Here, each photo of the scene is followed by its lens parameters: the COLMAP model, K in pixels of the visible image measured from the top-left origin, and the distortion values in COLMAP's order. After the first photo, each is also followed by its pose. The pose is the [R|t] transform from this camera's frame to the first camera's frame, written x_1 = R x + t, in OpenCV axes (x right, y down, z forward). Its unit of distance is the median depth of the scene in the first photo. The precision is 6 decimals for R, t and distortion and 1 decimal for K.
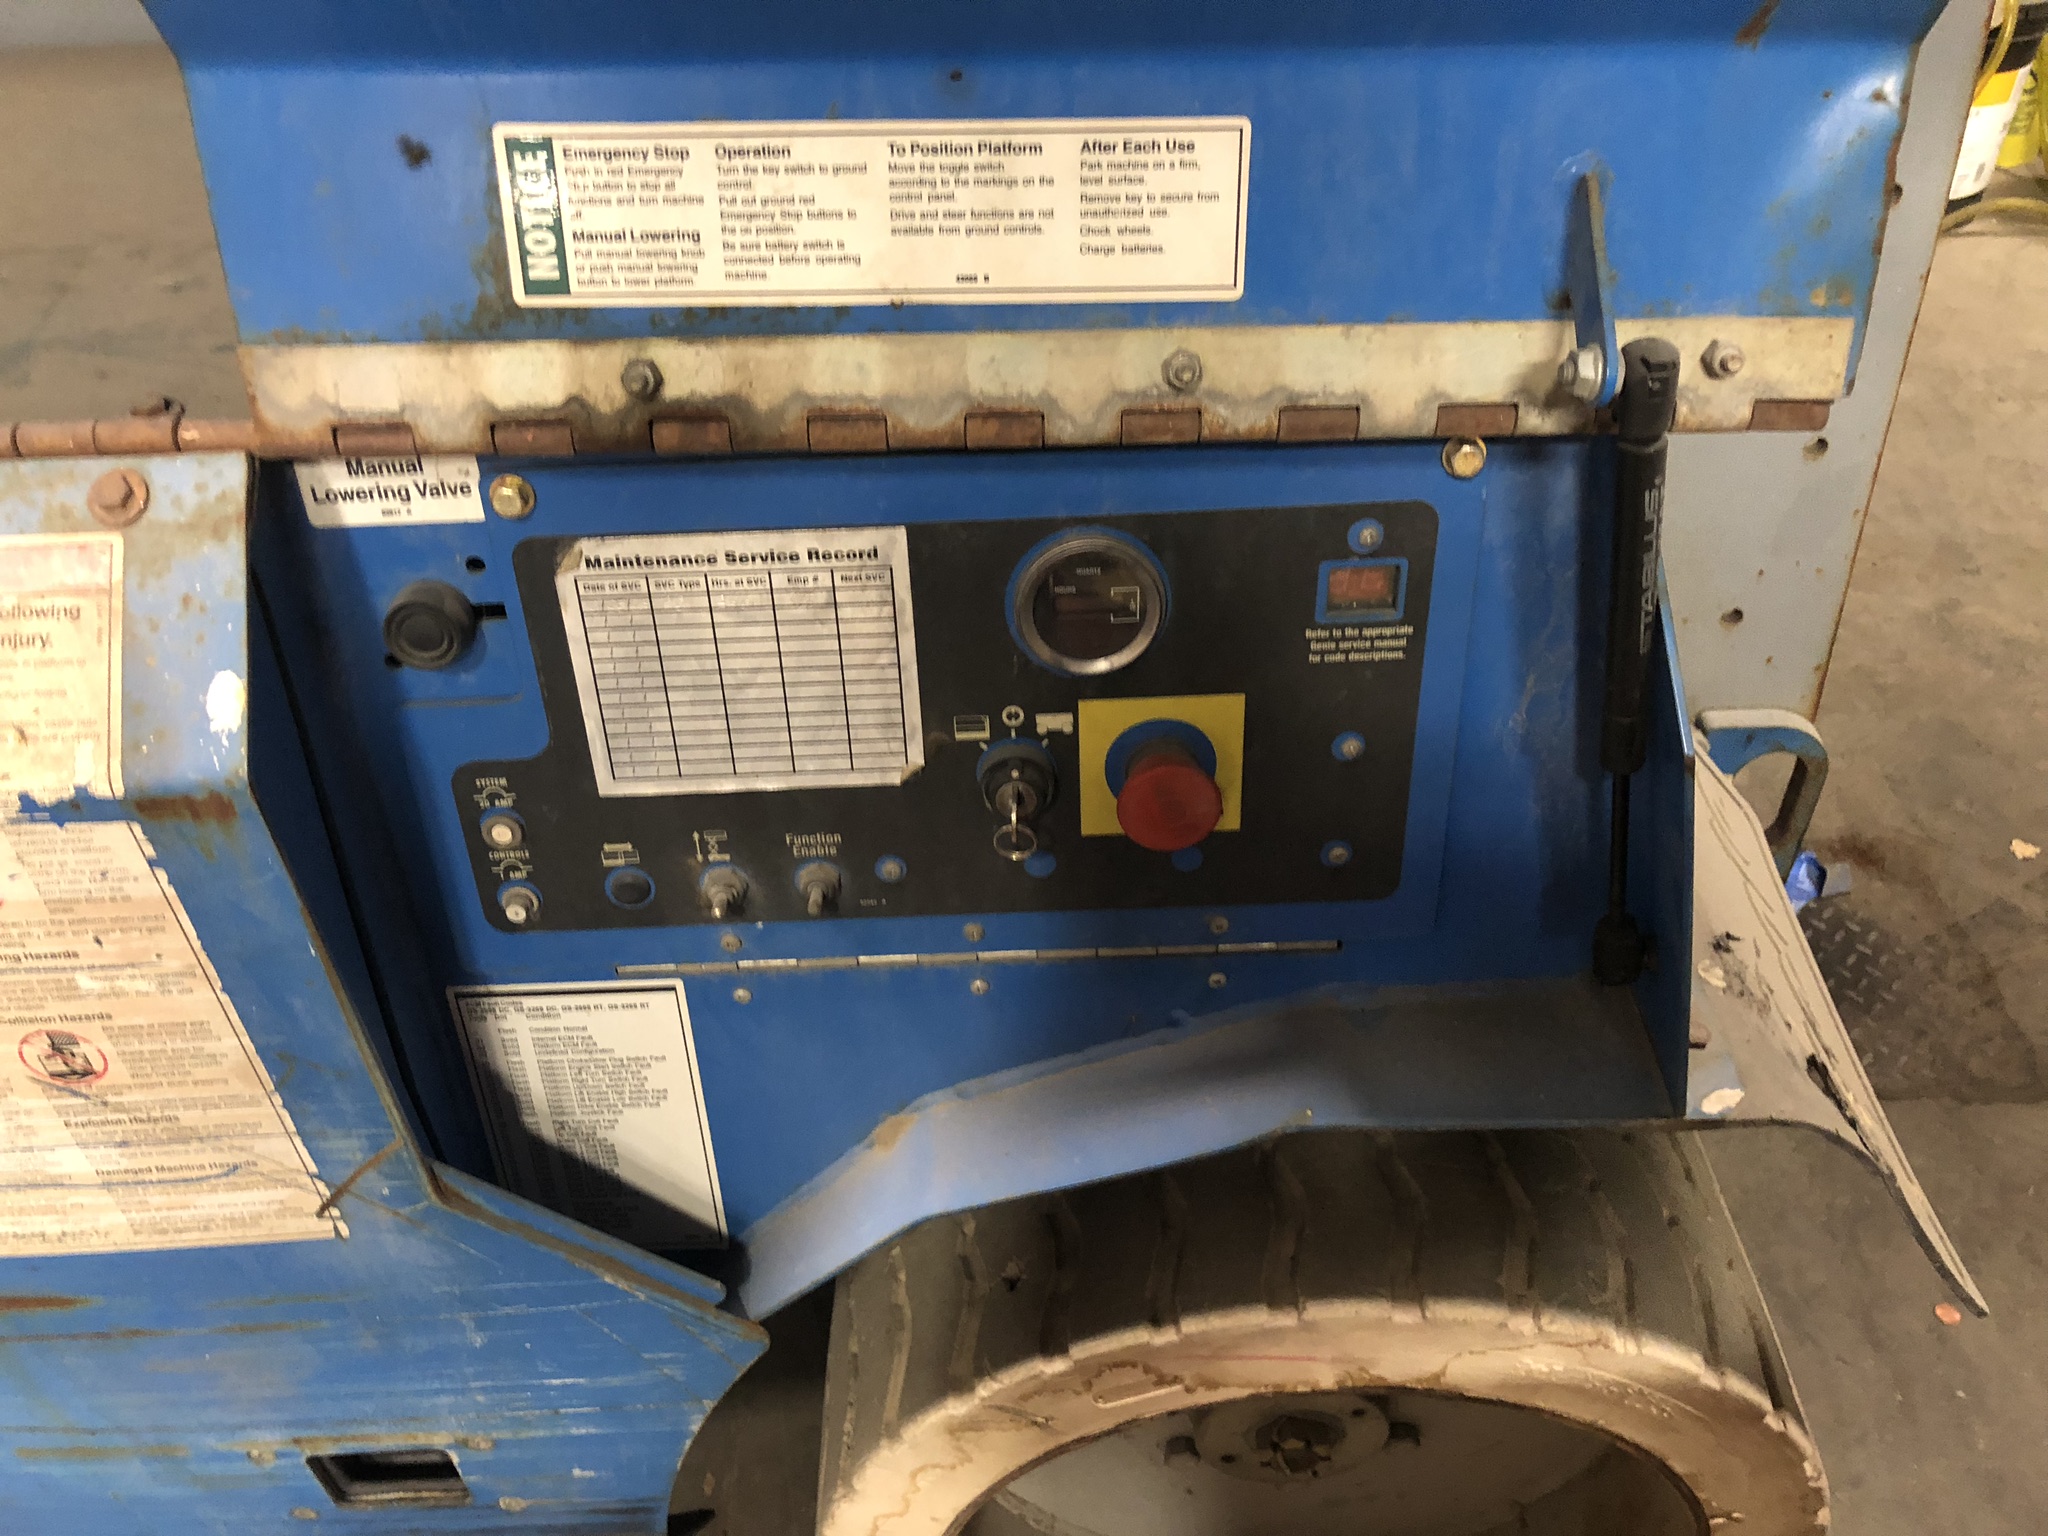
lens RADIAL K [[1666.7, 0, 1027.2], [0, 1666.7, 767.7], [0, 0, 1]] dist [-0.001671, -0.005002]
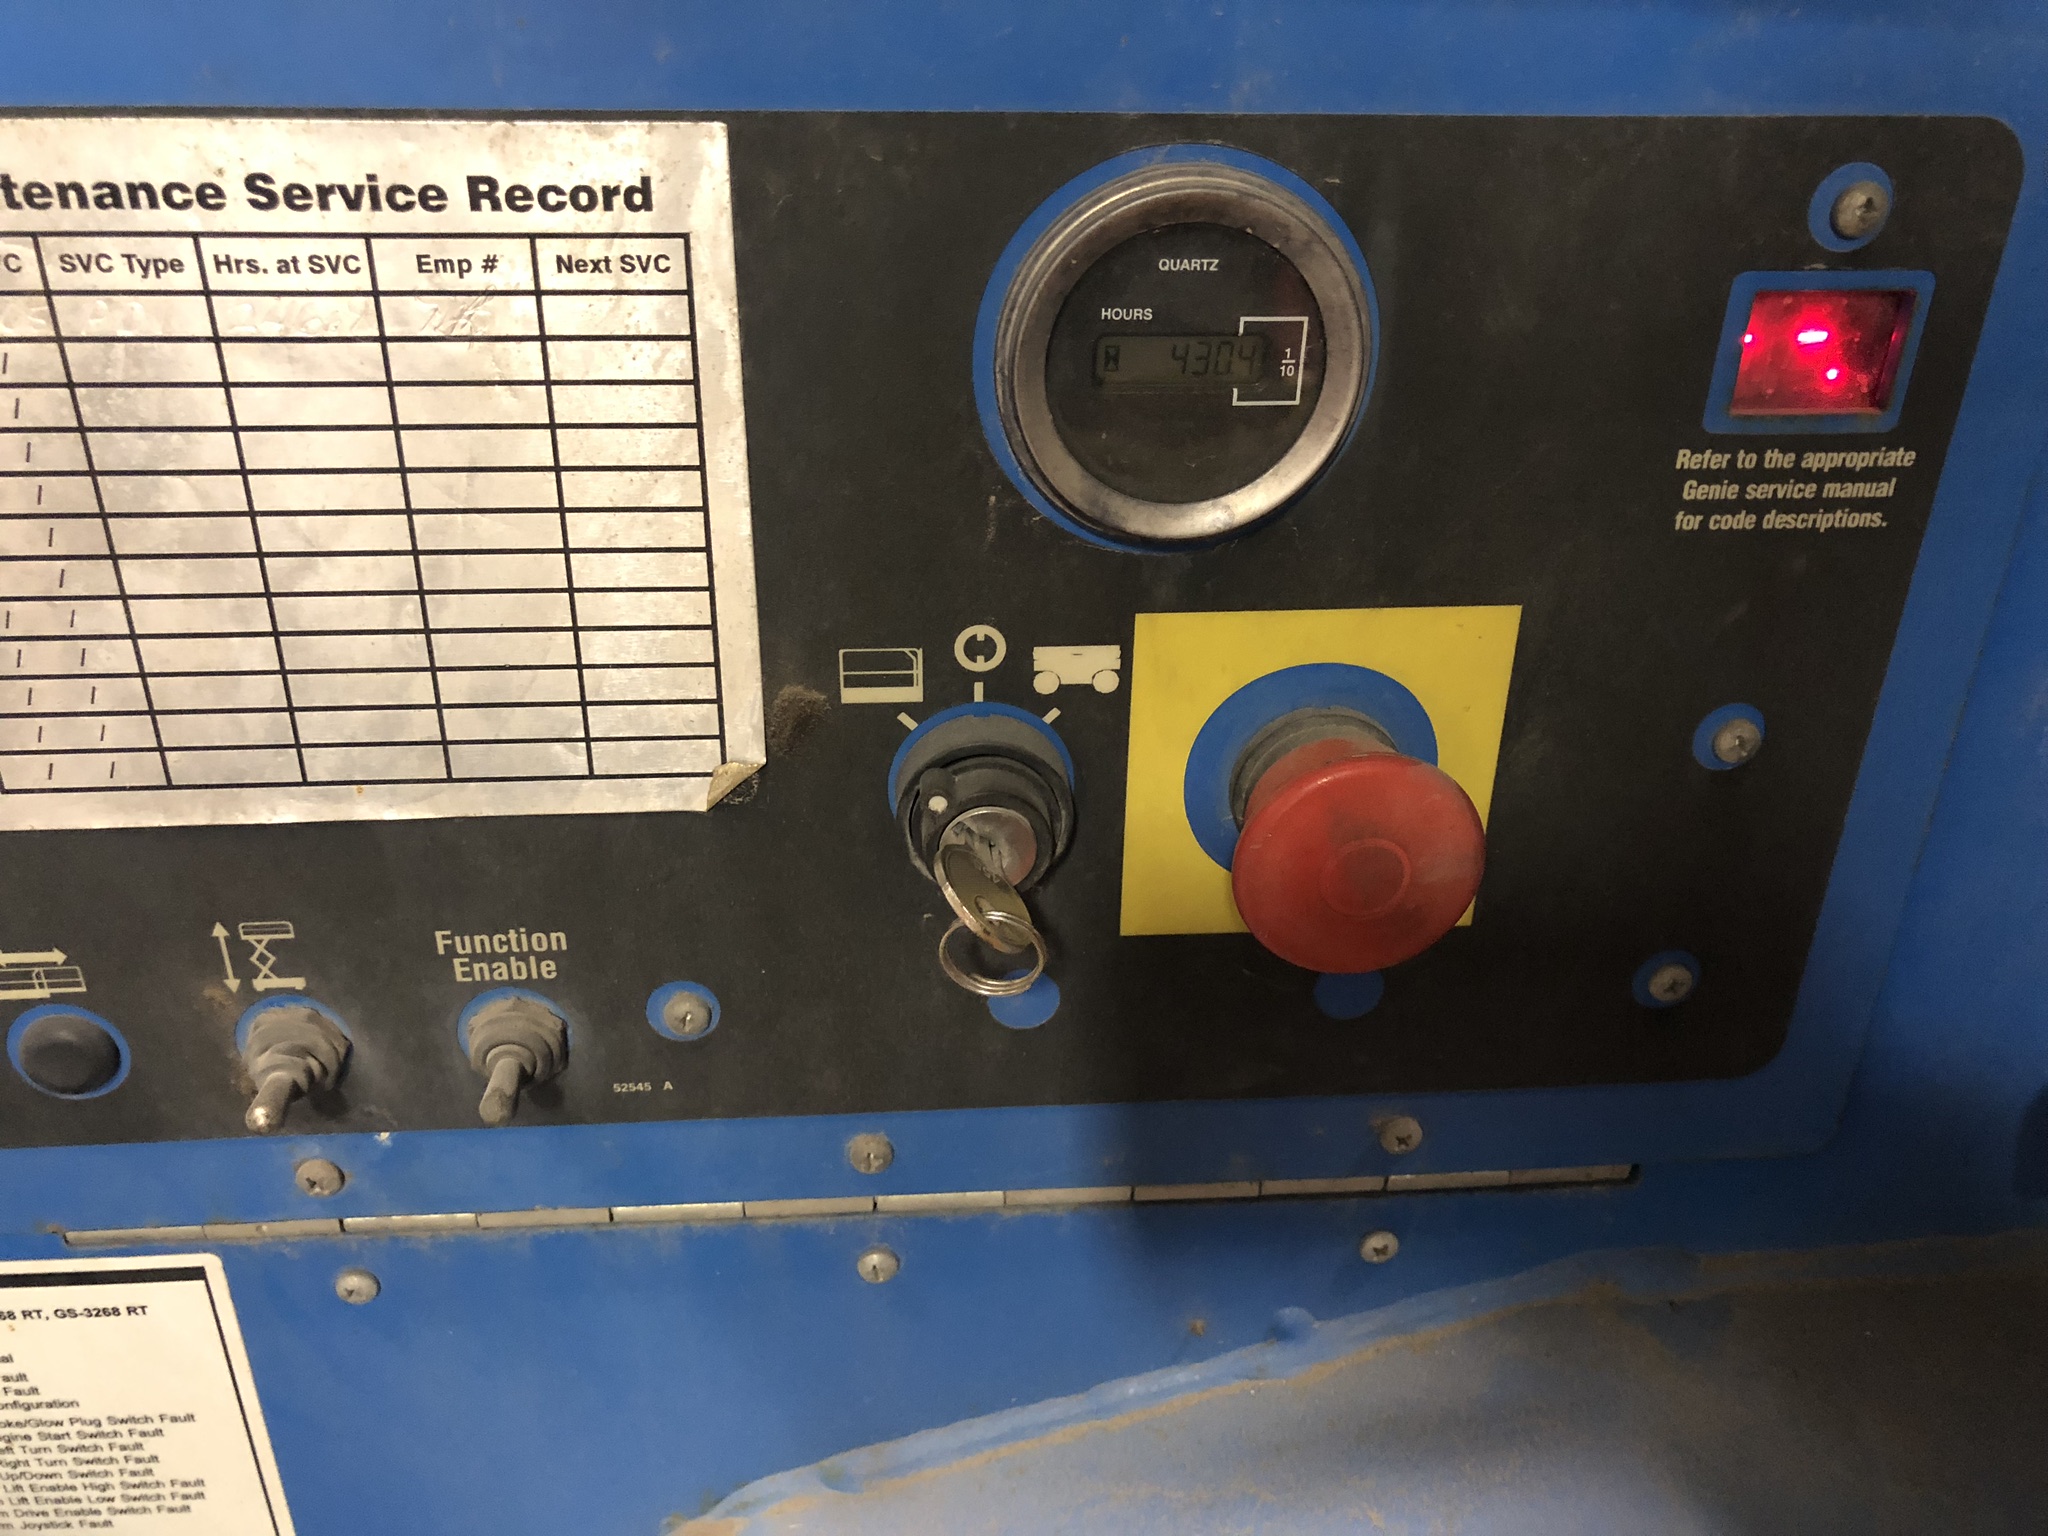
lens RADIAL K [[1666.7, 0, 1023.9], [0, 1666.7, 768.7], [0, 0, 1]] dist [-0.001671, -0.005002]
pose [[0.996378, 0.014983, 0.083710, -0.032005], [-0.008634, 0.997093, -0.075701, 0.030937], [-0.084601, 0.074704, 0.993611, 0.578885]]
